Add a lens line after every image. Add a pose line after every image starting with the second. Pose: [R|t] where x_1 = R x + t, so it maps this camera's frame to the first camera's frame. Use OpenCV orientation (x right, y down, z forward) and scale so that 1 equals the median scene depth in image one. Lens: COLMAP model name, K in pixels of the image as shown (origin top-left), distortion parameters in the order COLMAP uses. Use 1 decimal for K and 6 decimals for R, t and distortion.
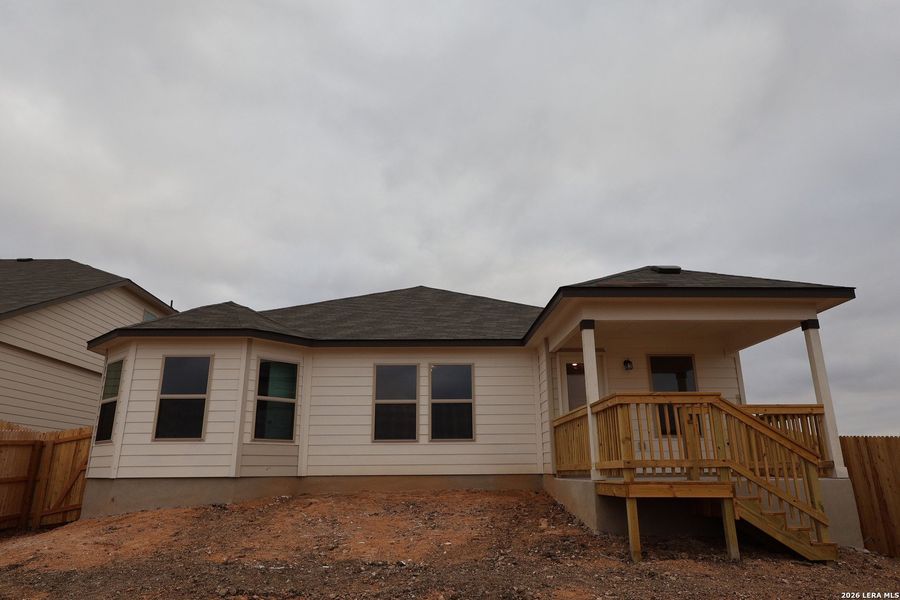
lens RADIAL K [[561.0, 0, 450.0], [0, 561.0, 300.0], [0, 0, 1]] dist [0.031459, -0.000928]
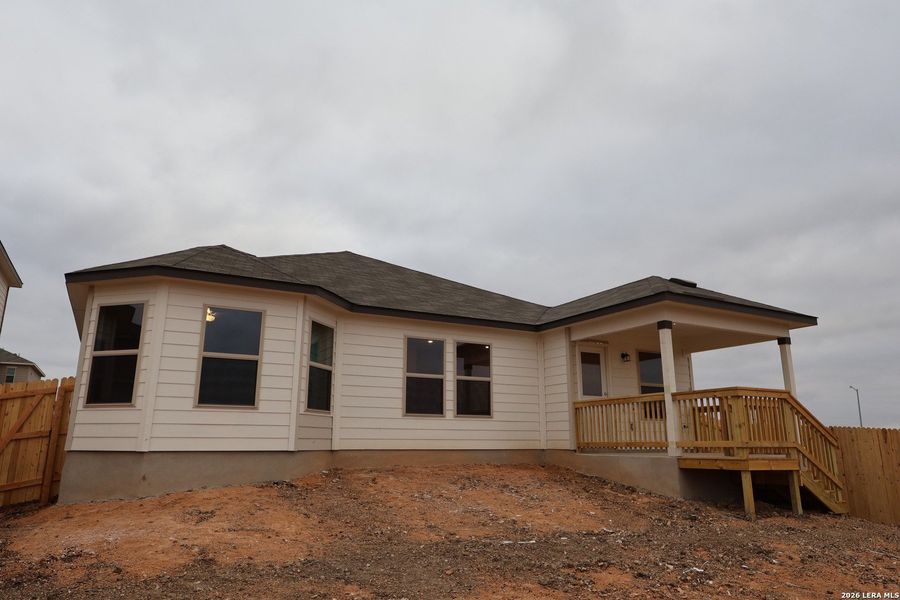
lens RADIAL K [[597.0, 0, 450.0], [0, 597.0, 300.0], [0, 0, 1]] dist [0.056130, 0.001916]
pose [[0.890289, 0.115531, 0.440497, -0.571540], [-0.140607, 0.989760, 0.024594, 0.019672], [-0.433145, -0.083833, 0.897417, 0.060801]]
